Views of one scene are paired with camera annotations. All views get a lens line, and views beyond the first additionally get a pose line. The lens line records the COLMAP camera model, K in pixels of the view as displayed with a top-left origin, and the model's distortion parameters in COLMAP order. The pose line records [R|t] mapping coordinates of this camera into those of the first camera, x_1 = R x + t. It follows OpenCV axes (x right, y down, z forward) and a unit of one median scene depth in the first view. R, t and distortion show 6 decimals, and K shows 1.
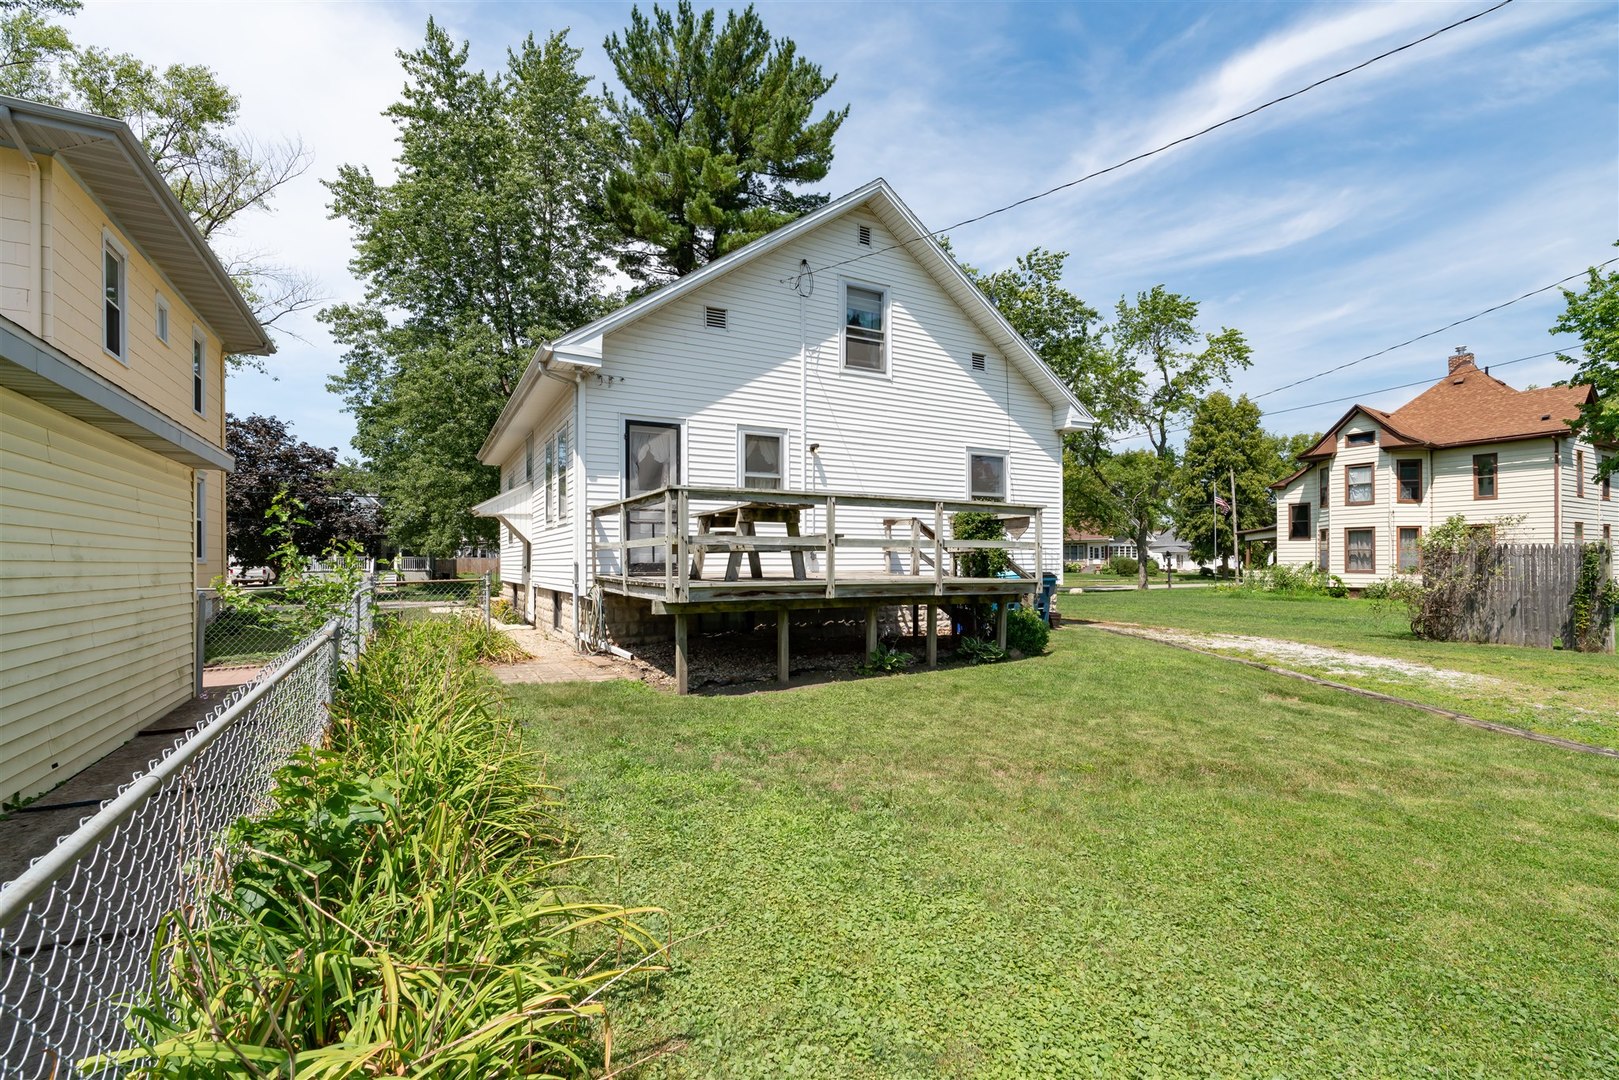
lens RADIAL K [[727.5, 0, 808.4], [0, 727.5, 548.7], [0, 0, 1]] dist [-0.013158, 0.001687]
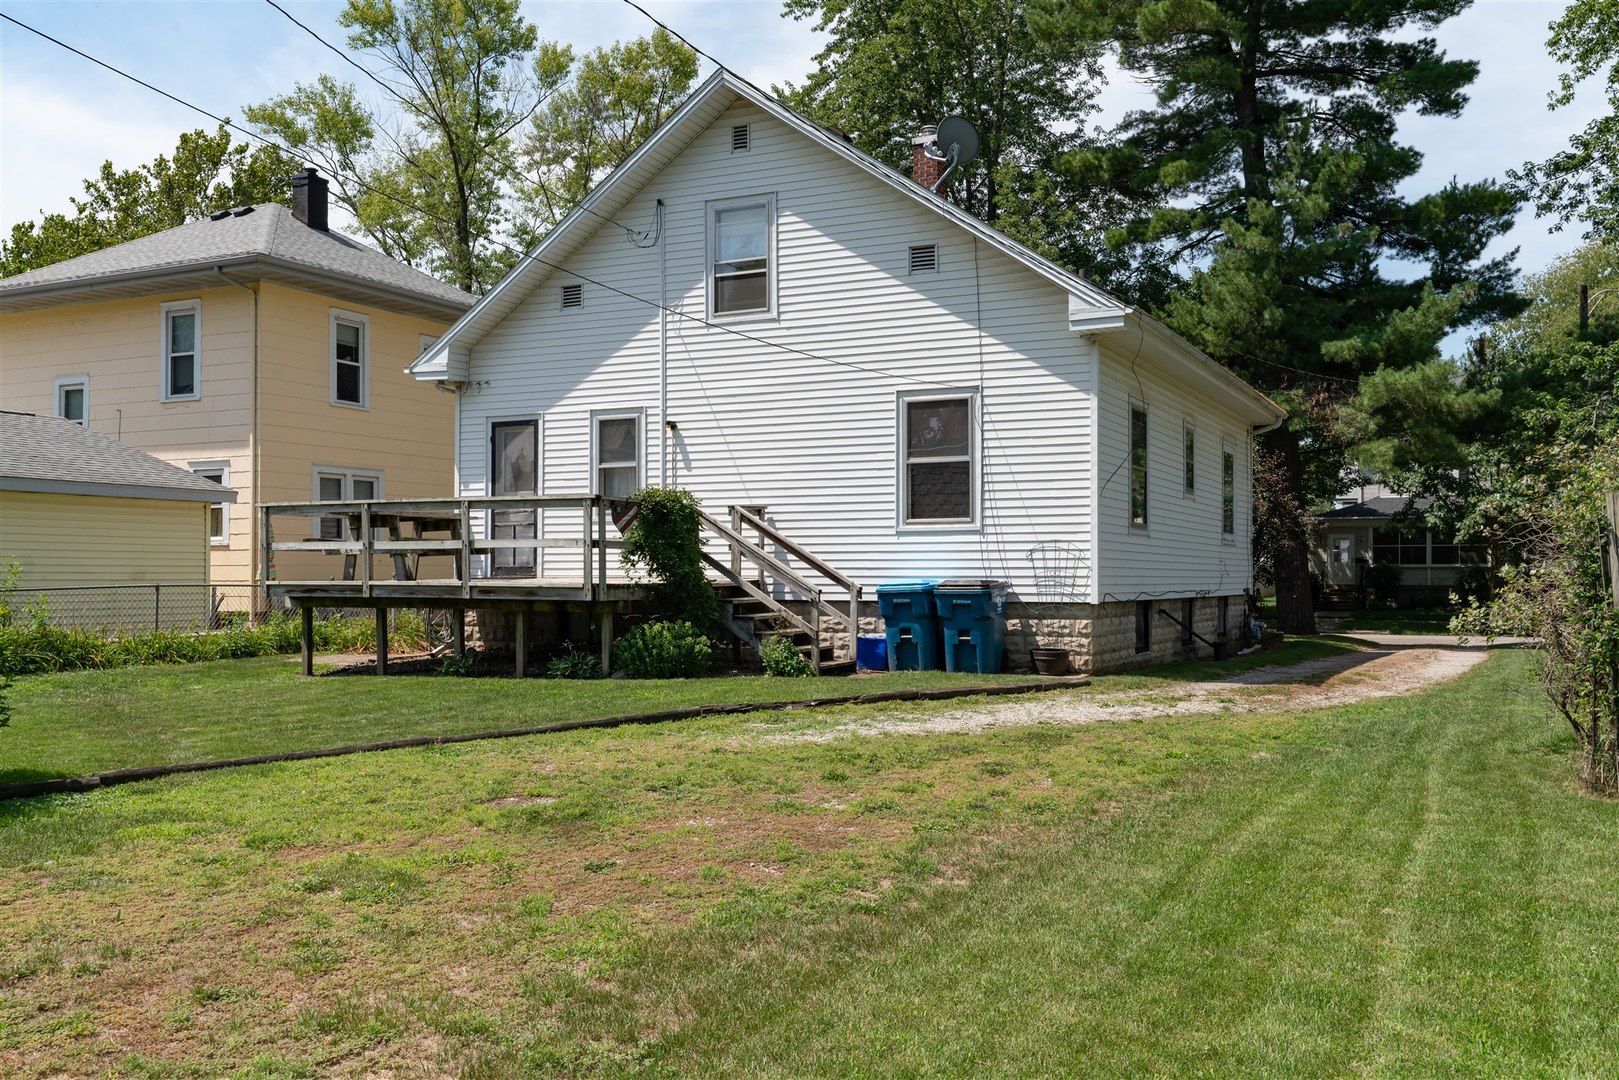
lens RADIAL K [[1413.4, 0, 817.1], [0, 1413.4, 548.7], [0, 0, 1]] dist [0.005642, -0.000283]
pose [[0.569656, -0.011454, -0.821804, 1.432077], [0.014135, 0.999892, -0.004138, 0.009065], [0.821762, -0.009259, 0.569756, 0.229984]]
